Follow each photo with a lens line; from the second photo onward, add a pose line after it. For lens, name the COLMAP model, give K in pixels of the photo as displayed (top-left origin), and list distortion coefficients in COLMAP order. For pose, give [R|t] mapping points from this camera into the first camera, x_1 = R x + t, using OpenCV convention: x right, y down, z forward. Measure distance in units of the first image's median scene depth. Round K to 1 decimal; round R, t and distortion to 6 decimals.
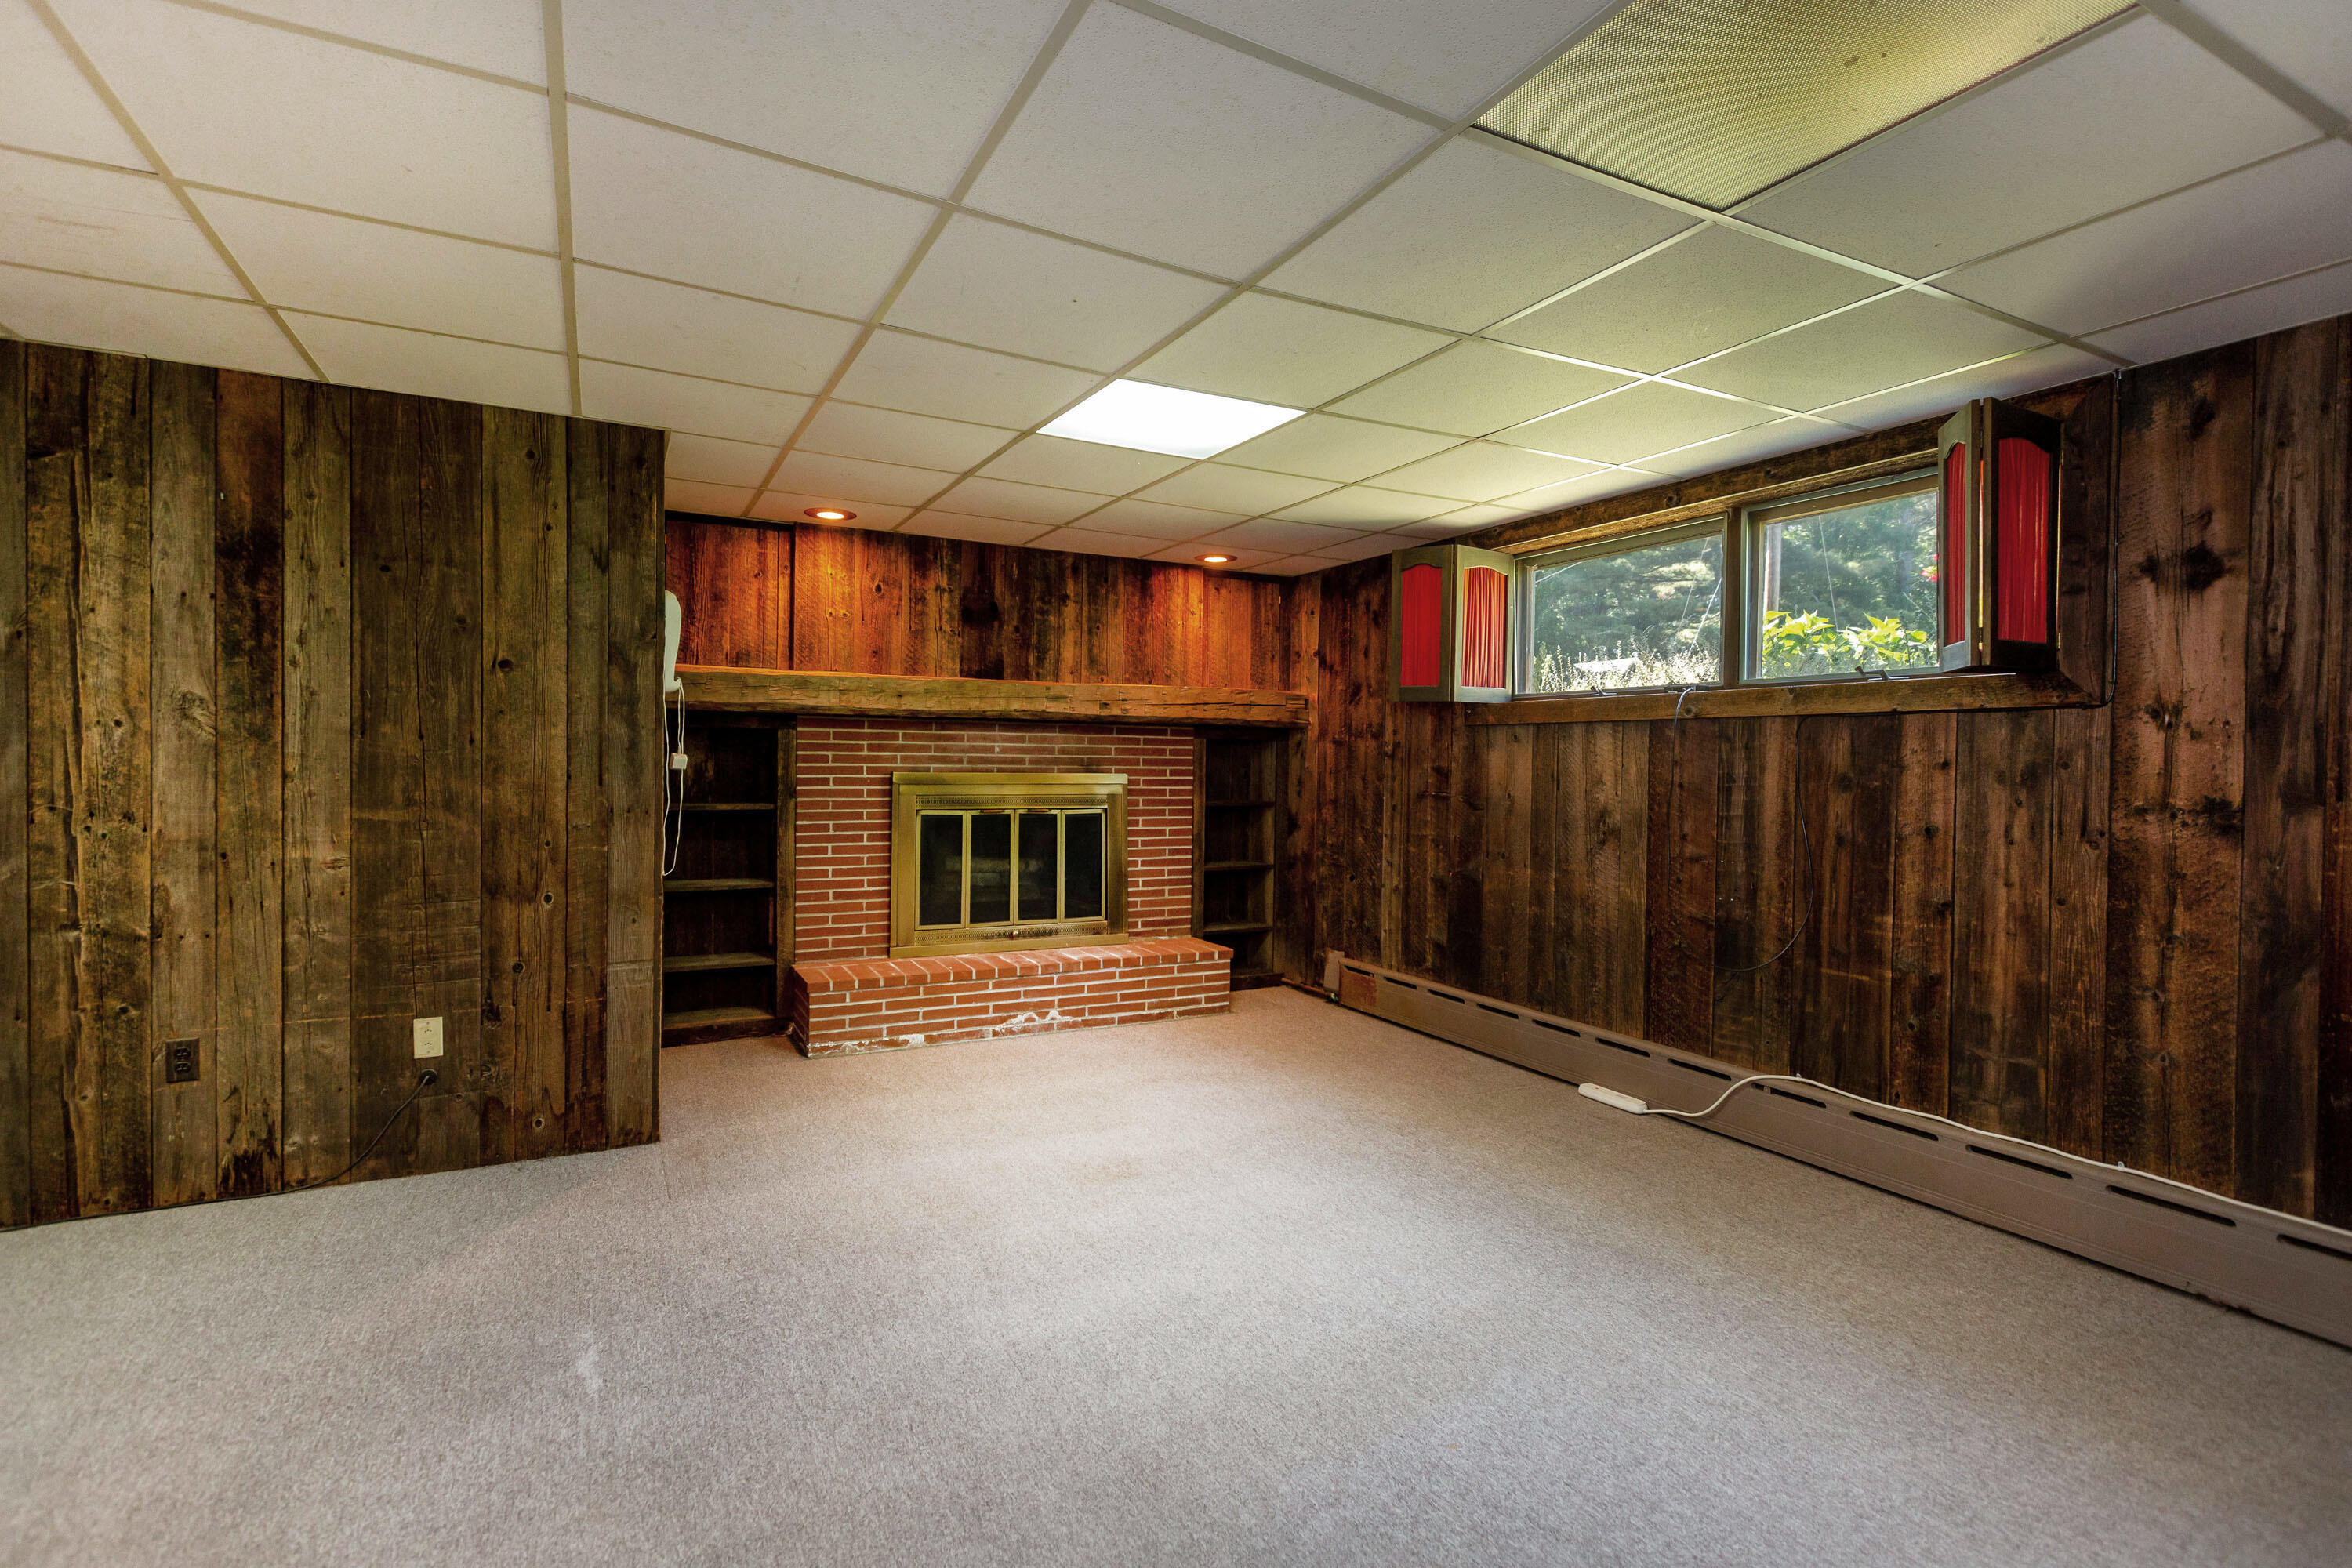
lens RADIAL K [[1078.5, 0, 1171.1], [0, 1078.5, 778.3], [0, 0, 1]] dist [-0.003739, -0.000194]
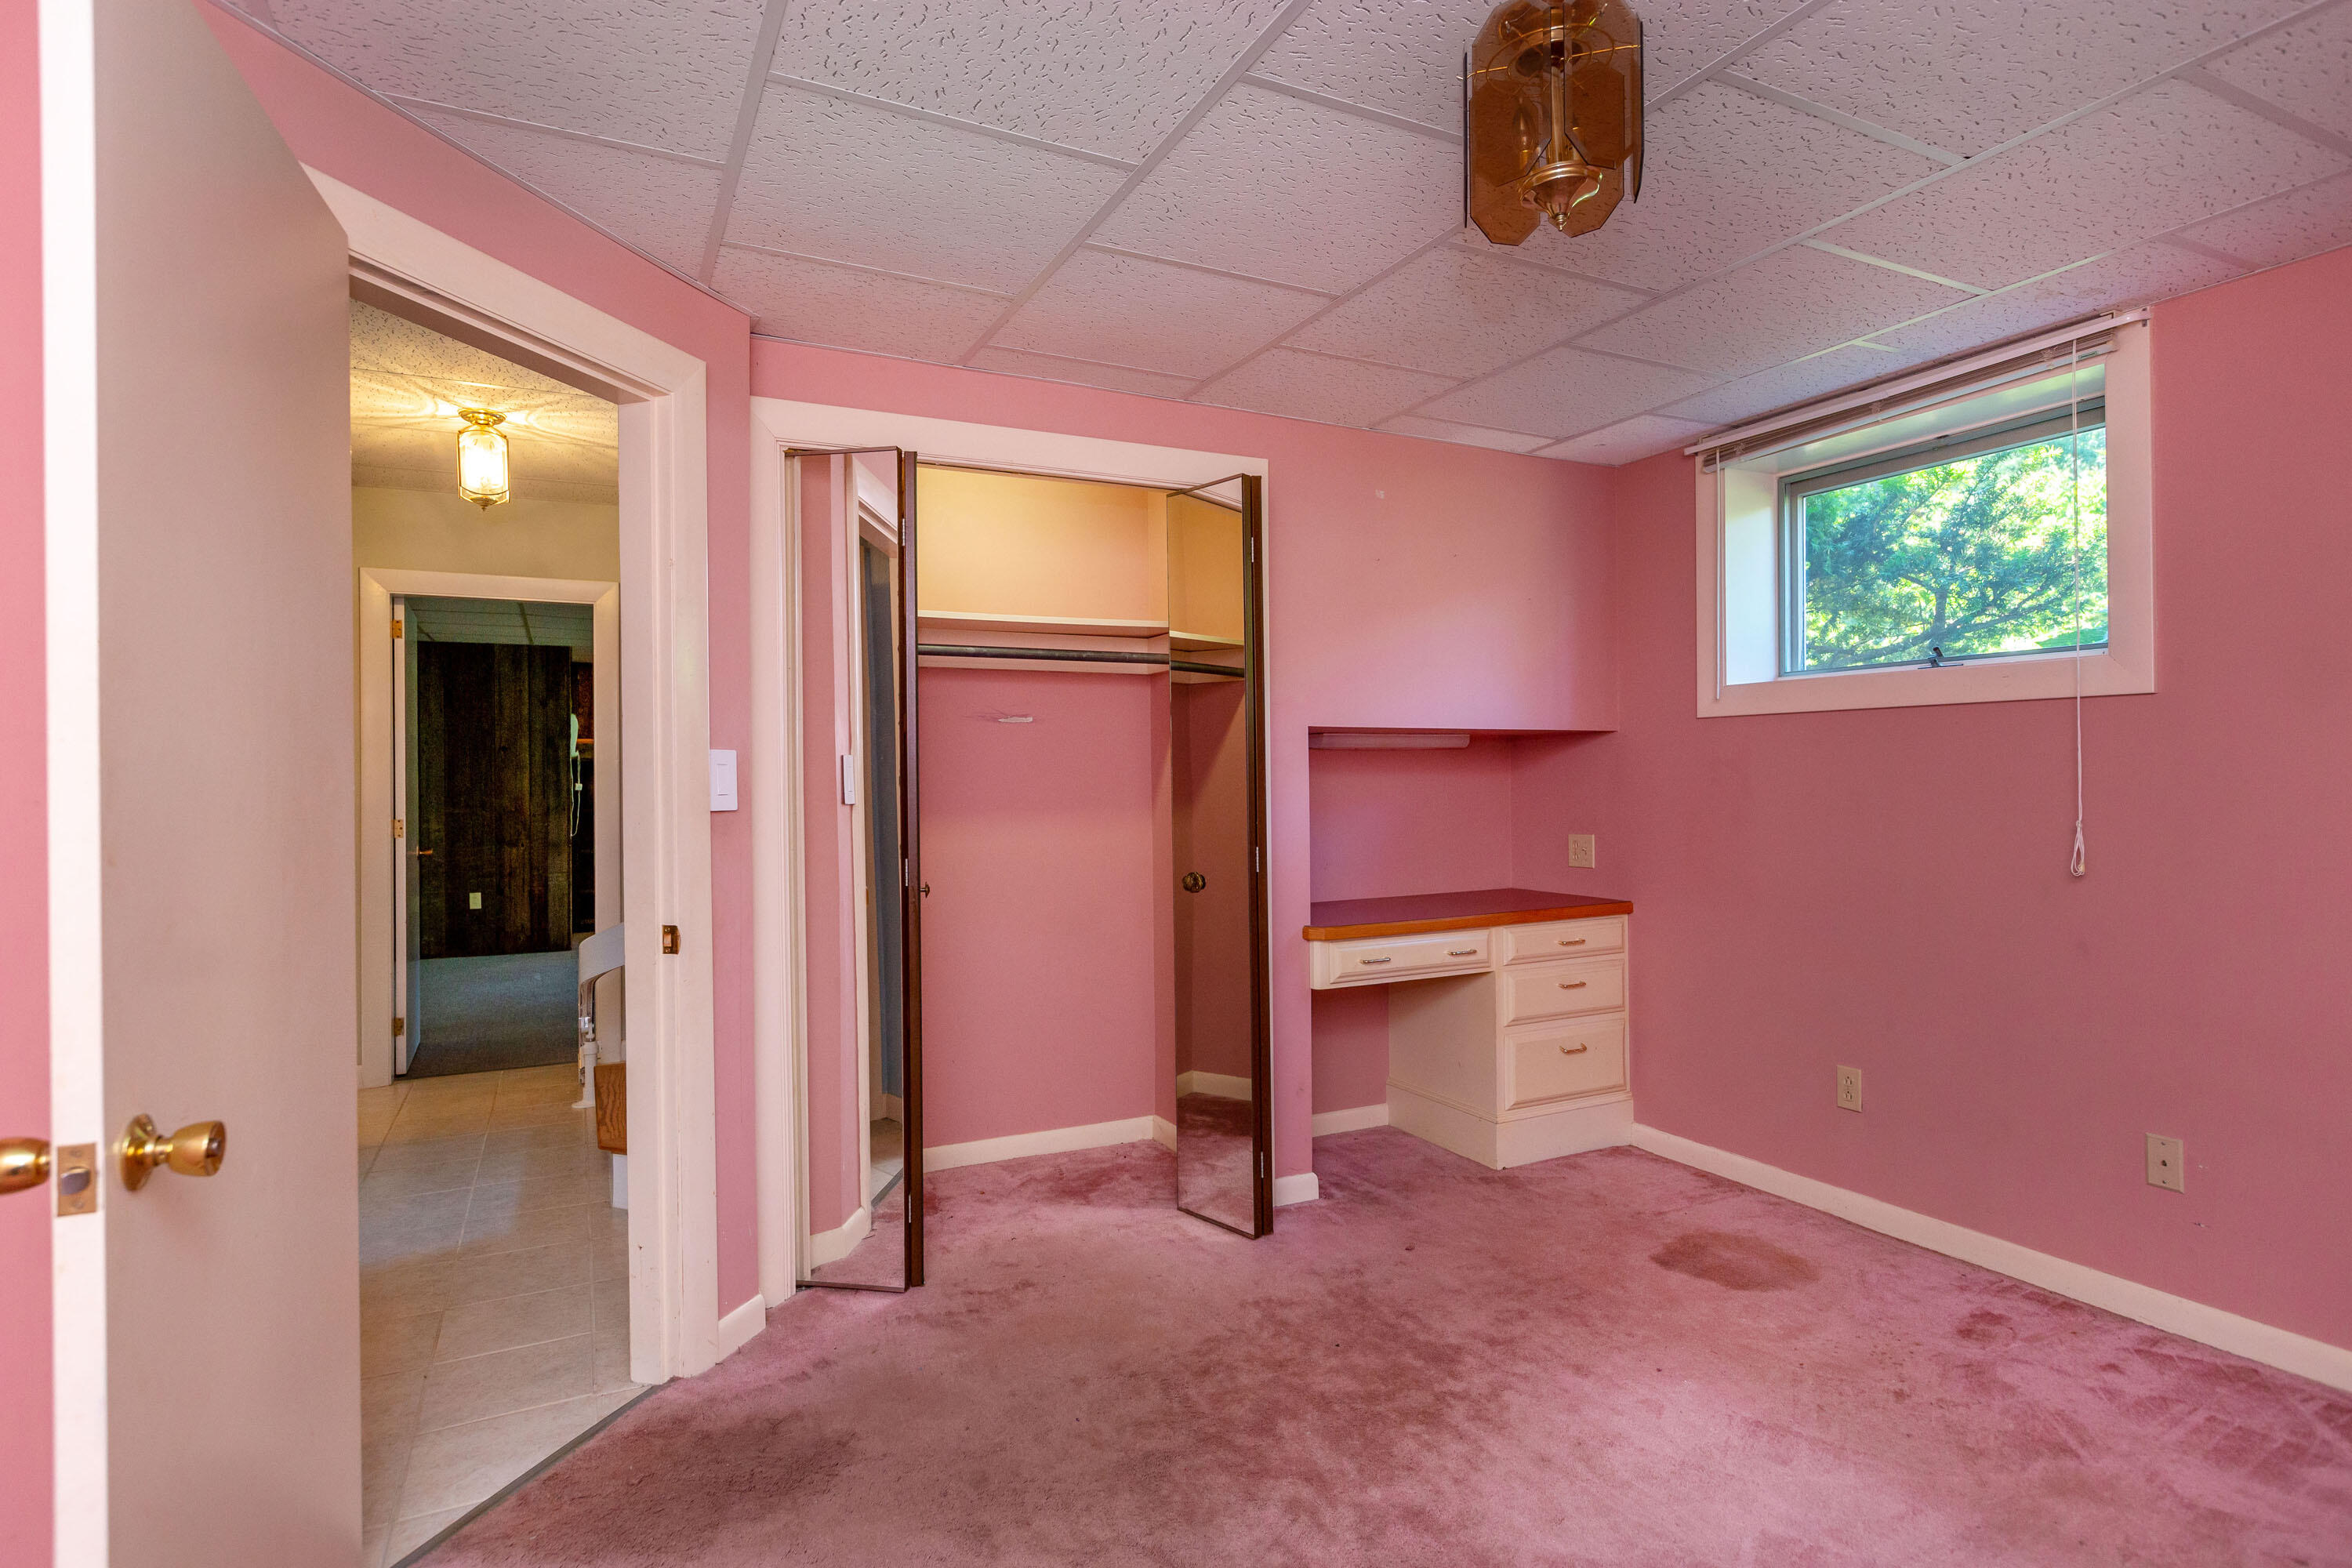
lens RADIAL K [[1228.5, 0, 1178.2], [0, 1228.5, 780.6], [0, 0, 1]] dist [0.001394, 0.000083]
pose [[0.999709, -0.015428, -0.018522, 0.940866], [0.015283, 0.999851, -0.007972, 0.011699], [0.018642, 0.007687, 0.999797, -1.723397]]
